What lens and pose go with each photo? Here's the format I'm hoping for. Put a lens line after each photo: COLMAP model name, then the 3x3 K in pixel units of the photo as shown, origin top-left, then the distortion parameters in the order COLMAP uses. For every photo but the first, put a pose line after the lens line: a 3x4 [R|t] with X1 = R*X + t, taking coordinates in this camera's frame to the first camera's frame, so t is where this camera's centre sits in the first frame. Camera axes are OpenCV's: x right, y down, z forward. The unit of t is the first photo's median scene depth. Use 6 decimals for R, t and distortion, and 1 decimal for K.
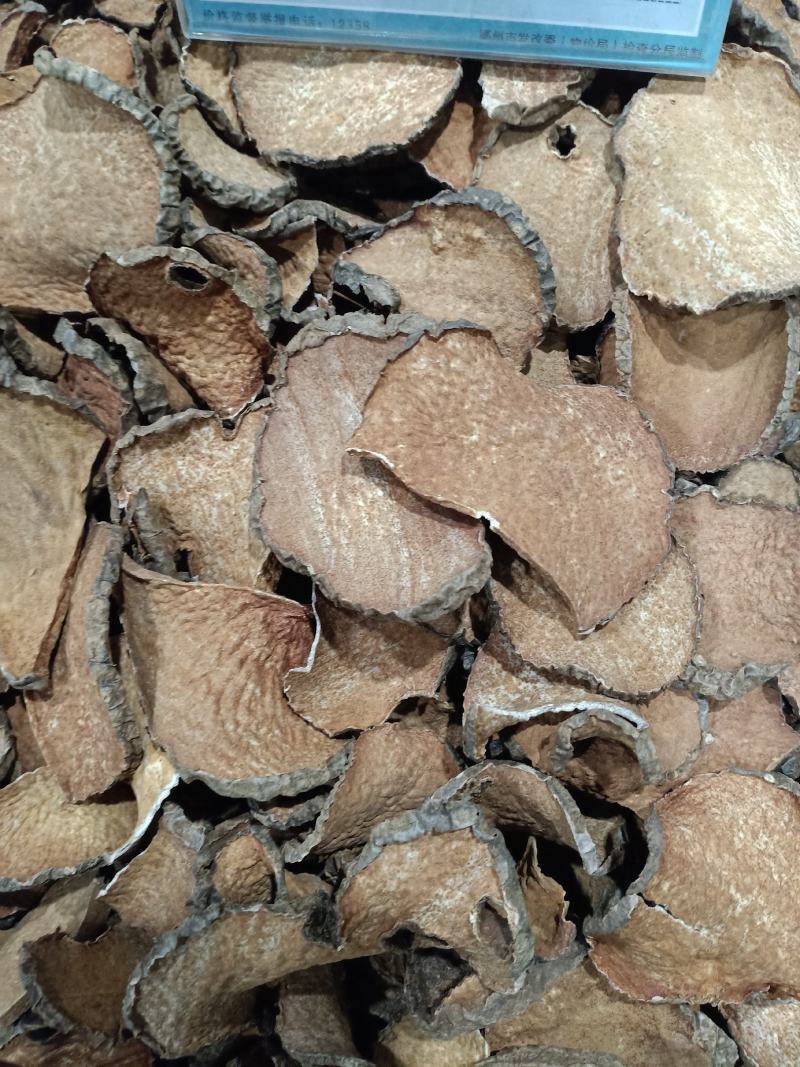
lens RADIAL K [[872.4, 0, 400.0], [0, 872.4, 533.5], [0, 0, 1]] dist [0.063347, -0.184190]
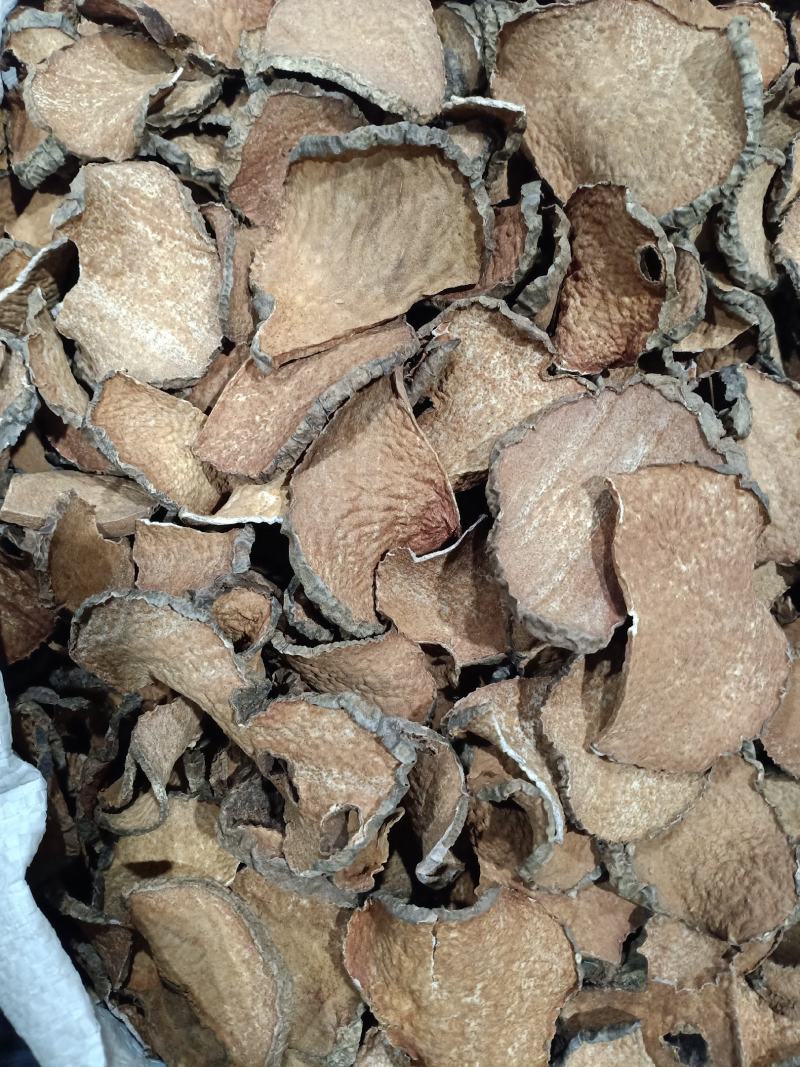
lens RADIAL K [[872.4, 0, 400.0], [0, 872.4, 533.5], [0, 0, 1]] dist [0.063347, -0.184190]
pose [[0.568672, 0.822410, -0.015903, -0.127257], [-0.820116, 0.568364, 0.066114, 0.079707], [0.063411, -0.024555, 0.997685, -0.108131]]
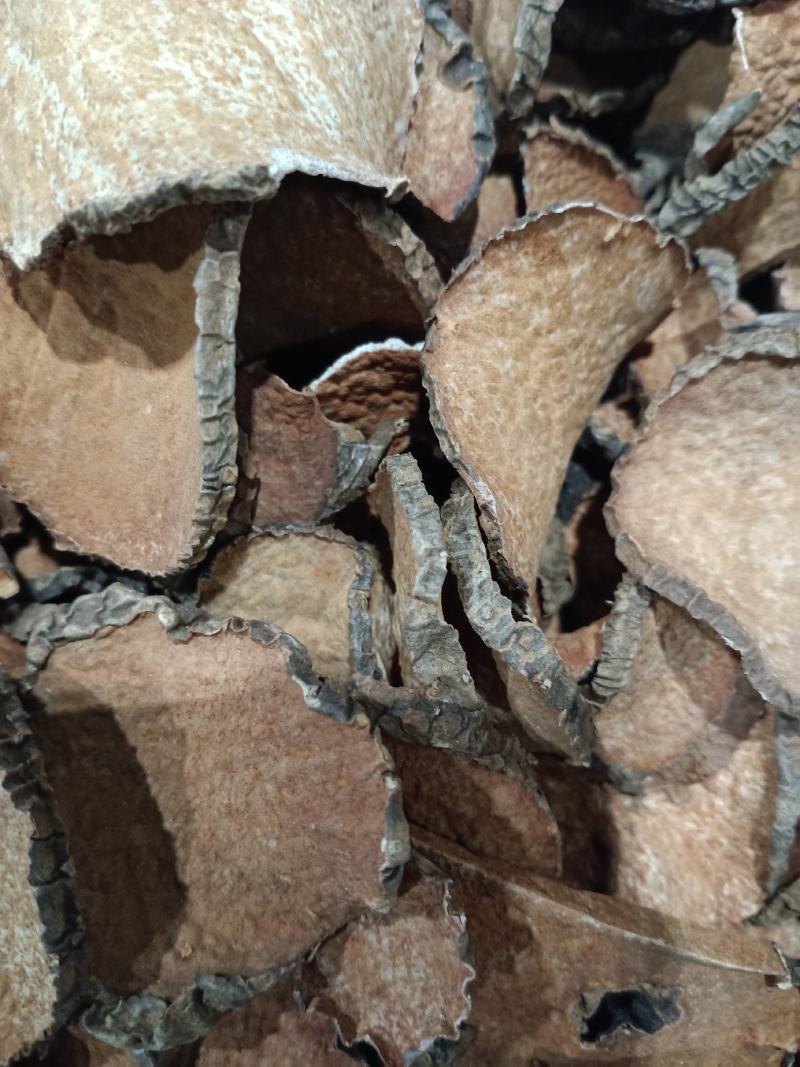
lens RADIAL K [[872.4, 0, 400.0], [0, 872.4, 533.5], [0, 0, 1]] dist [0.063347, -0.184190]
pose [[0.996050, -0.074343, -0.048546, 0.493704], [0.078617, 0.992552, 0.093056, -0.123378], [0.041267, -0.096505, 0.994477, 0.477467]]
